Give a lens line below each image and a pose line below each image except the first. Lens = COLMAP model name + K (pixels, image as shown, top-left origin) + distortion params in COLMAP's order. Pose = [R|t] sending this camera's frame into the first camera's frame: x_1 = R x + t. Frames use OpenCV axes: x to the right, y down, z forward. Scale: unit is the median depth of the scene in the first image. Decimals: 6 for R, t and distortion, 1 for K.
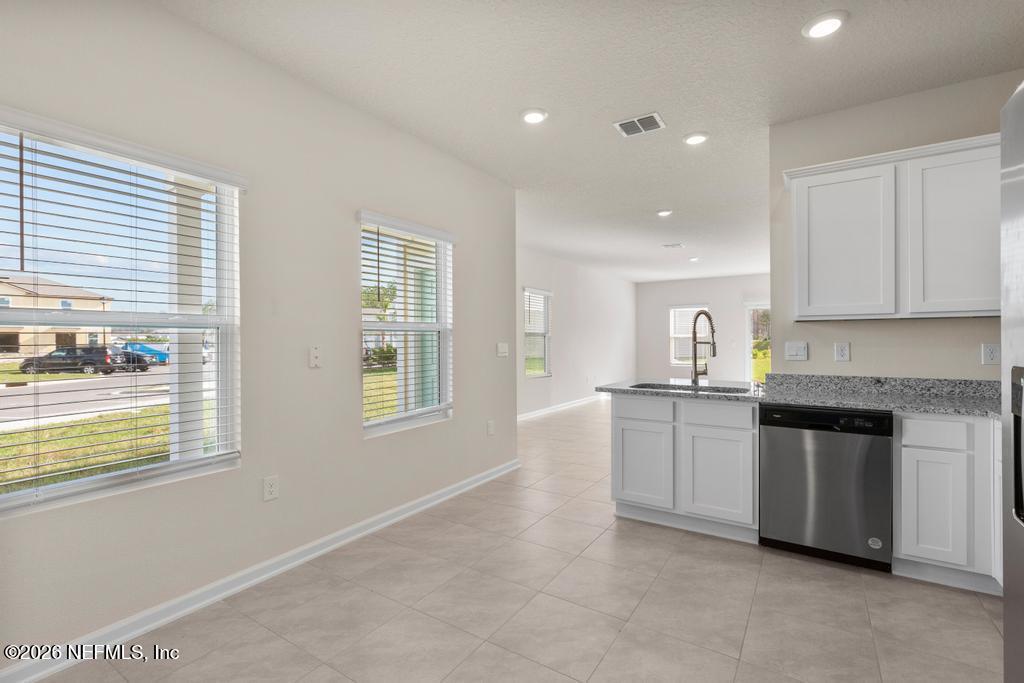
lens RADIAL K [[461.5, 0, 509.5], [0, 461.5, 340.0], [0, 0, 1]] dist [0.002118, -0.000335]
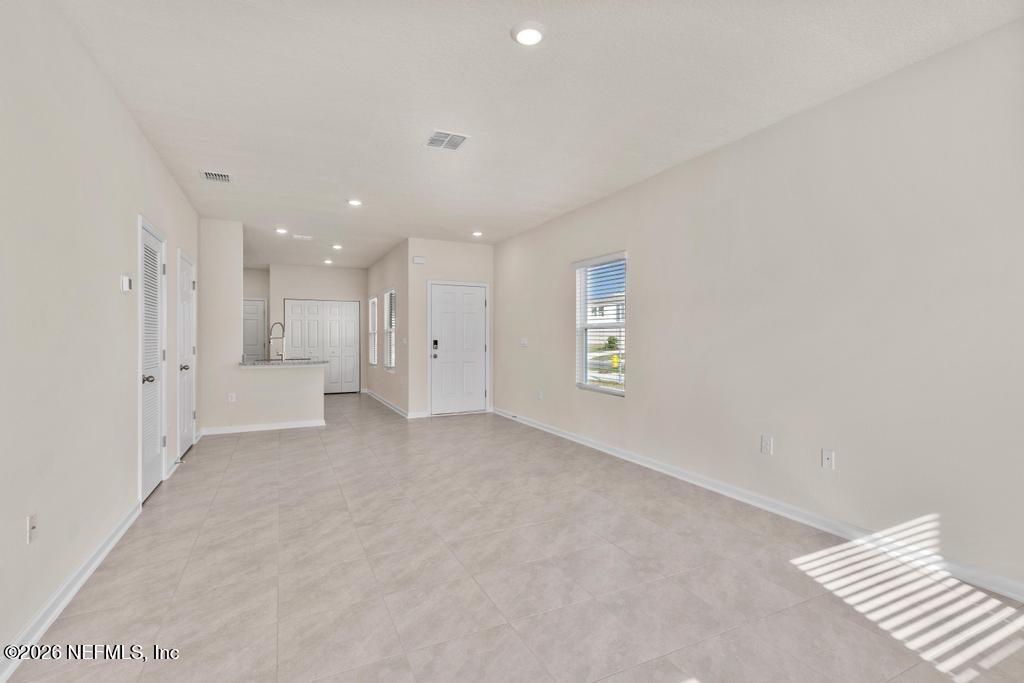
lens RADIAL K [[474.1, 0, 512.0], [0, 474.1, 341.5], [0, 0, 1]] dist [0.002450, 0.000189]
pose [[-0.512645, 0.011181, -0.858528, 1.996142], [0.003347, 0.999934, 0.011024, 0.005690], [0.858594, 0.002778, -0.512648, 3.506431]]
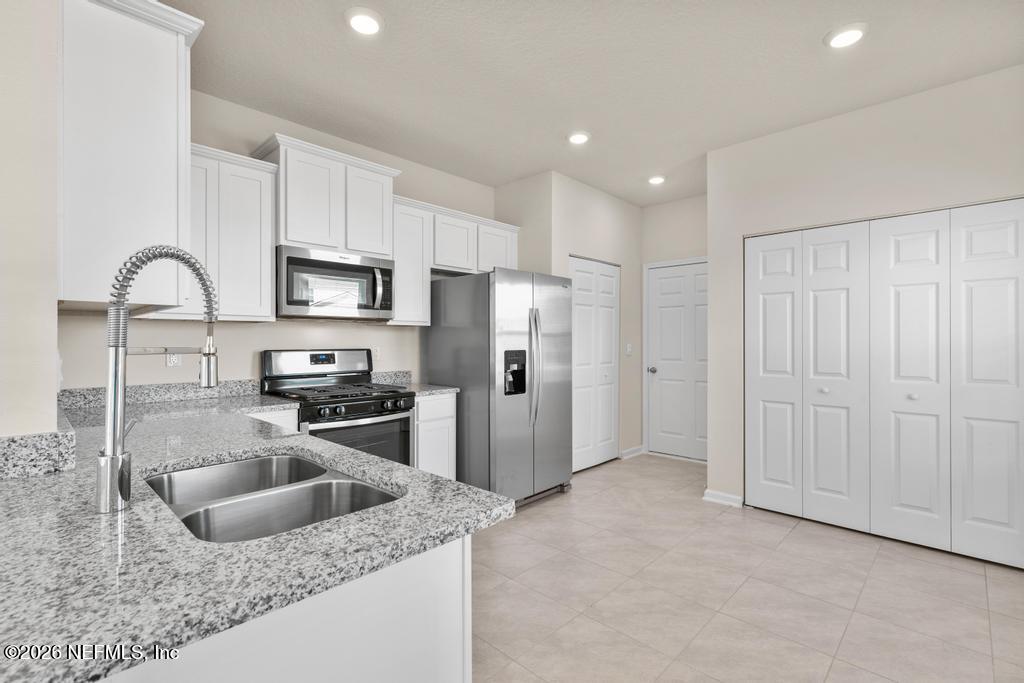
lens RADIAL K [[461.5, 0, 509.5], [0, 461.5, 340.0], [0, 0, 1]] dist [0.002118, -0.000335]
pose [[-0.981020, 0.004773, 0.193849, 0.154694], [0.003225, 0.999960, -0.008301, 0.003662], [-0.193880, -0.007518, -0.980996, 1.529269]]
